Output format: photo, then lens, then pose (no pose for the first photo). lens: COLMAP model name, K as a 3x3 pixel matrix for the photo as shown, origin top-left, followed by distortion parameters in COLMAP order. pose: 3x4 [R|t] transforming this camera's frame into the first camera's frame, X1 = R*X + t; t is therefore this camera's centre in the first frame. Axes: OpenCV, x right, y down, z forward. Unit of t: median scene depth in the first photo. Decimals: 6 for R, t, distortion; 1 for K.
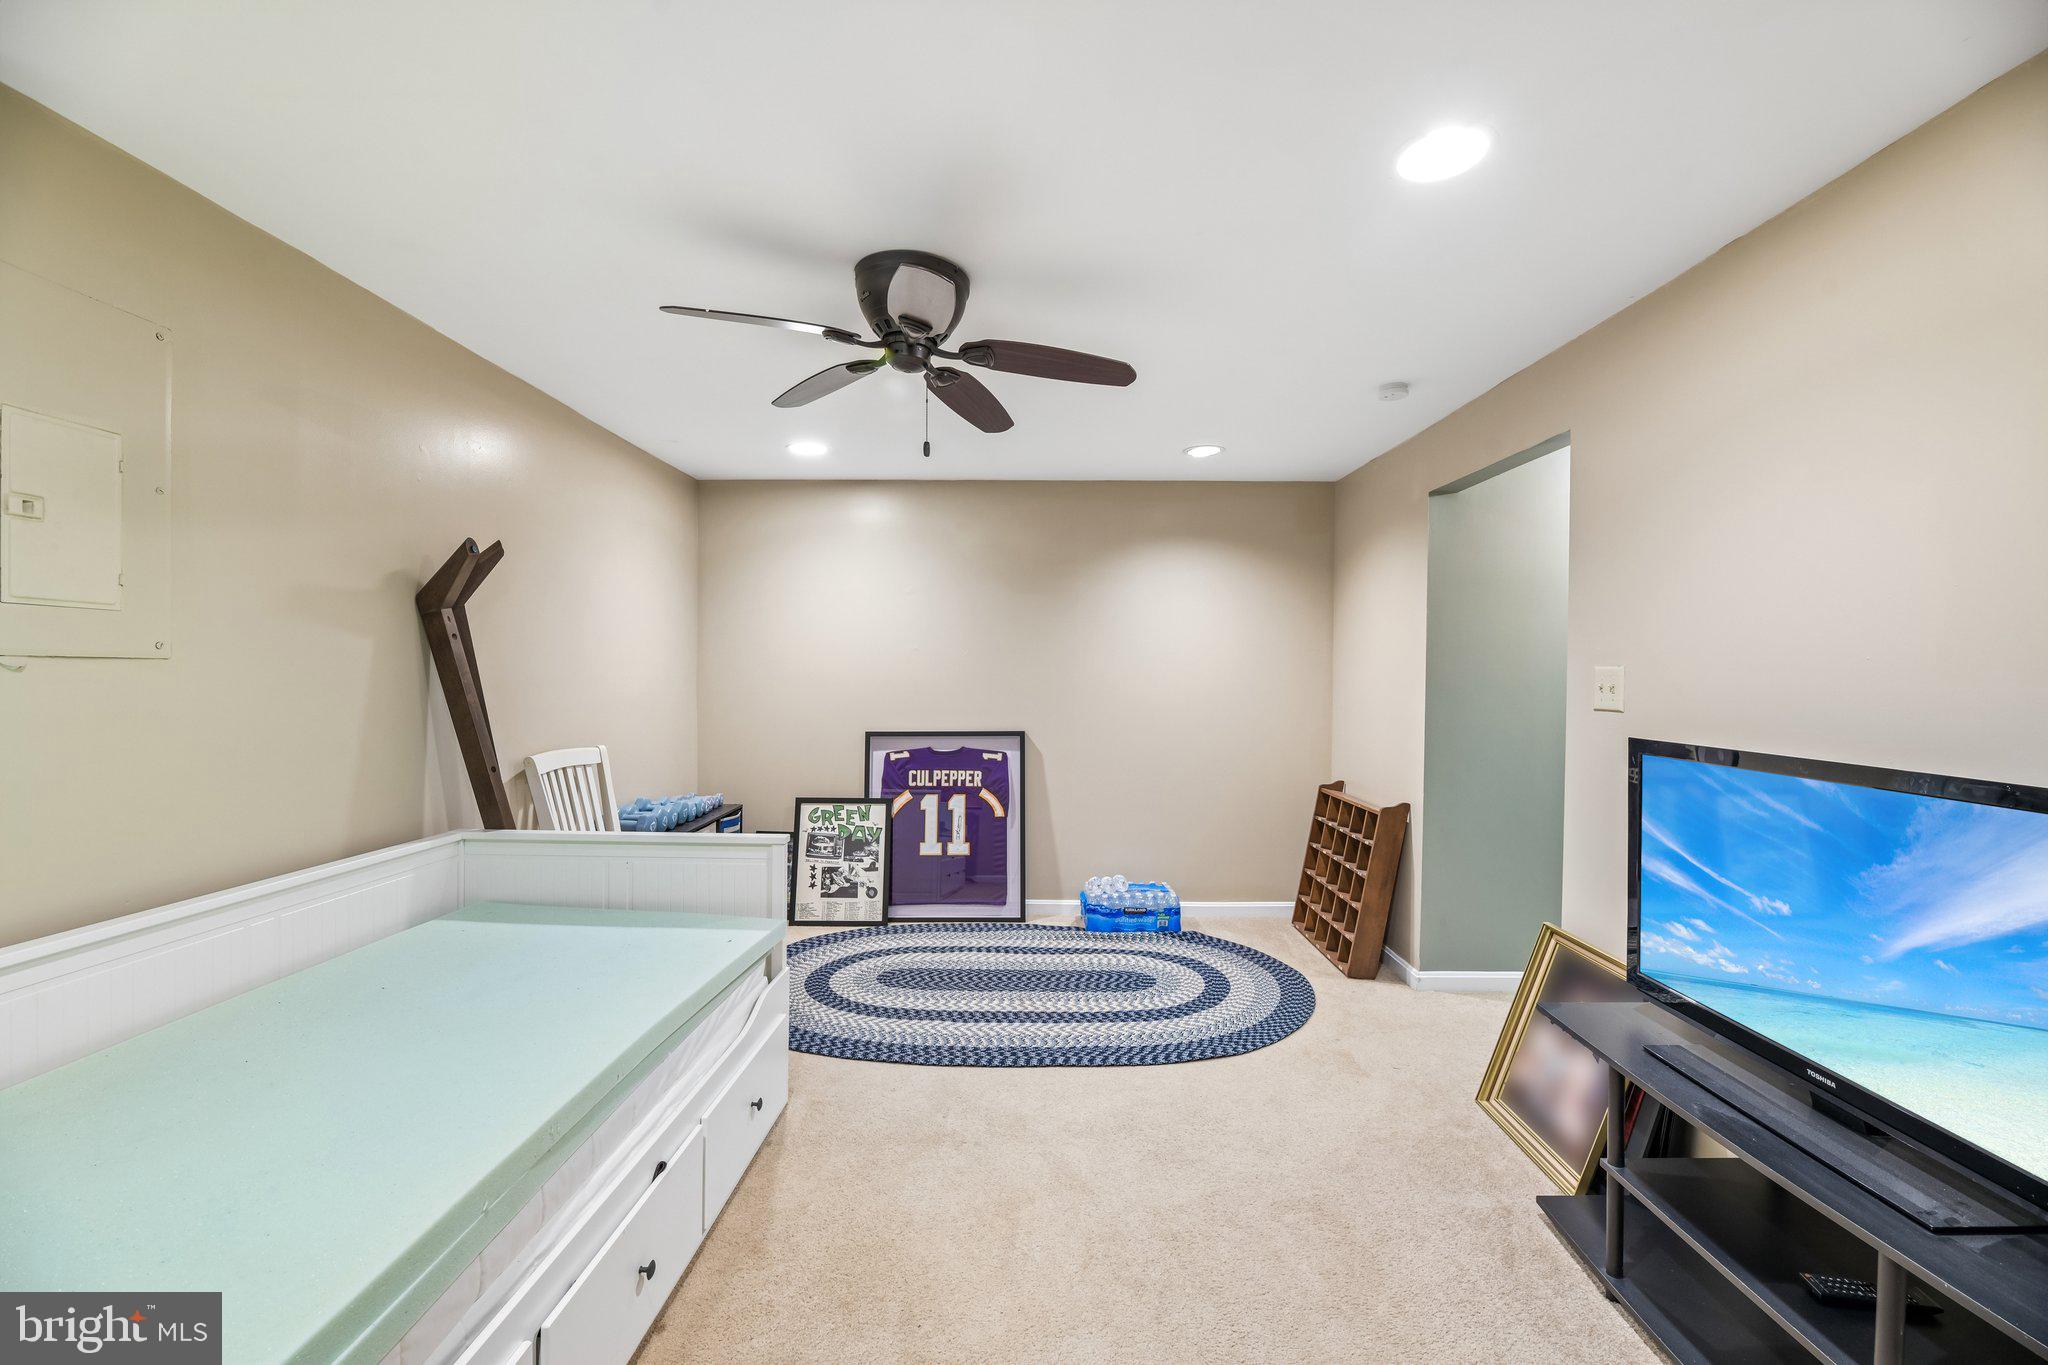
lens RADIAL K [[823.0, 0, 1037.6], [0, 823.0, 678.3], [0, 0, 1]] dist [-0.001156, -0.002959]
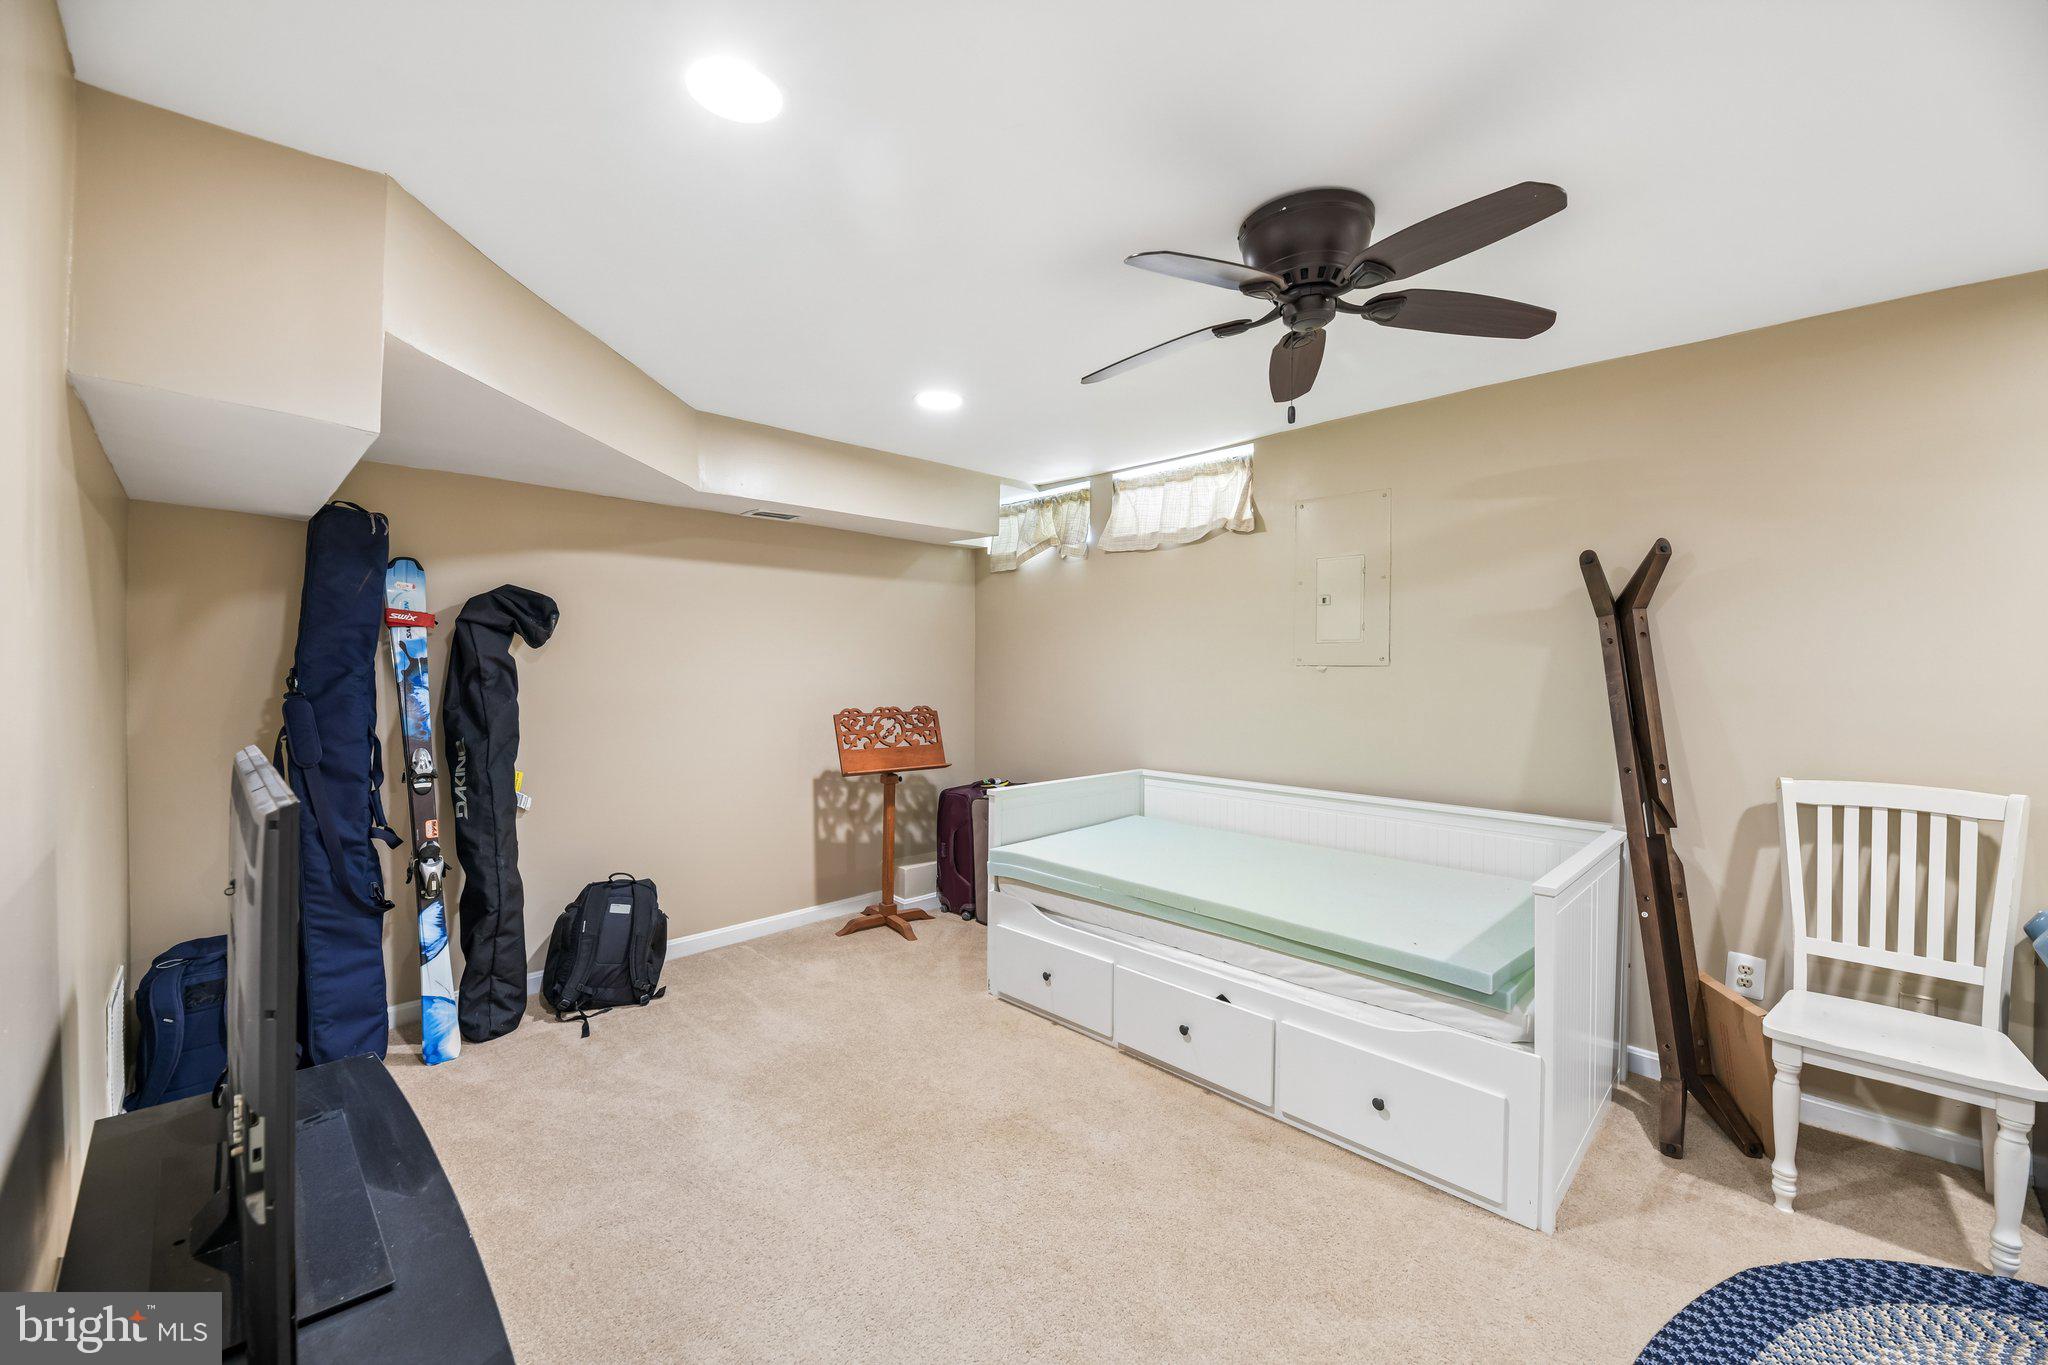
lens RADIAL K [[820.7, 0, 1043.7], [0, 820.7, 673.2], [0, 0, 1]] dist [-0.001452, -0.000263]
pose [[-0.691446, -0.006906, -0.722395, 0.358329], [-0.013834, 0.999898, 0.003682, -0.000360], [0.722296, 0.012540, -0.691471, 0.744947]]
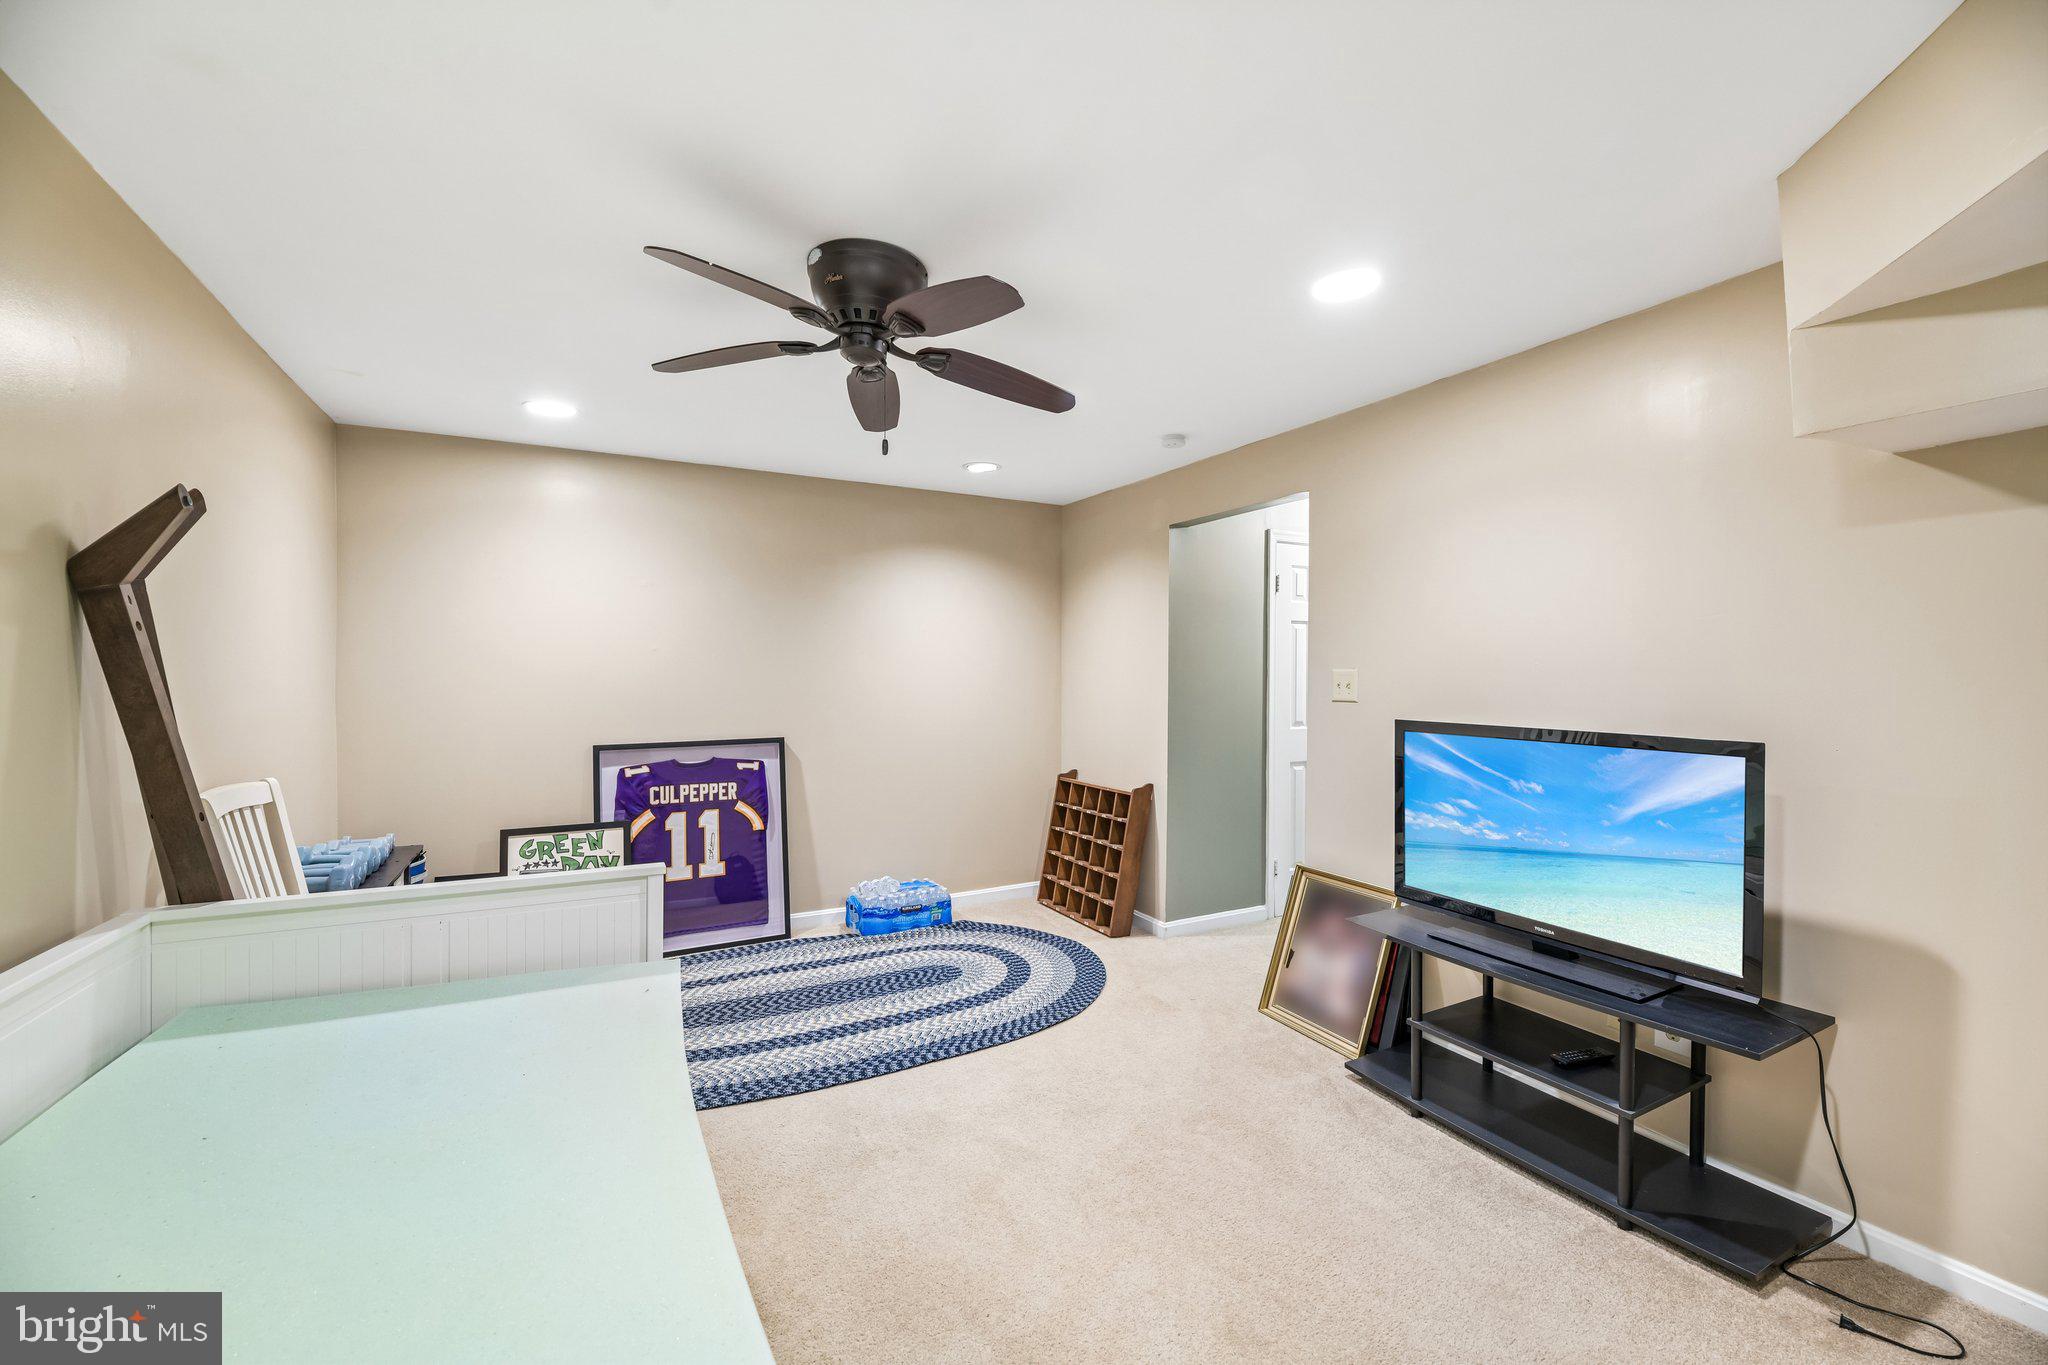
lens RADIAL K [[823.0, 0, 1037.6], [0, 823.0, 678.3], [0, 0, 1]] dist [-0.001156, -0.002959]
pose [[0.875536, -0.006161, 0.483114, -0.235300], [0.007593, 0.999971, -0.001007, -0.000779], [-0.483094, 0.004550, 0.875557, 0.029585]]
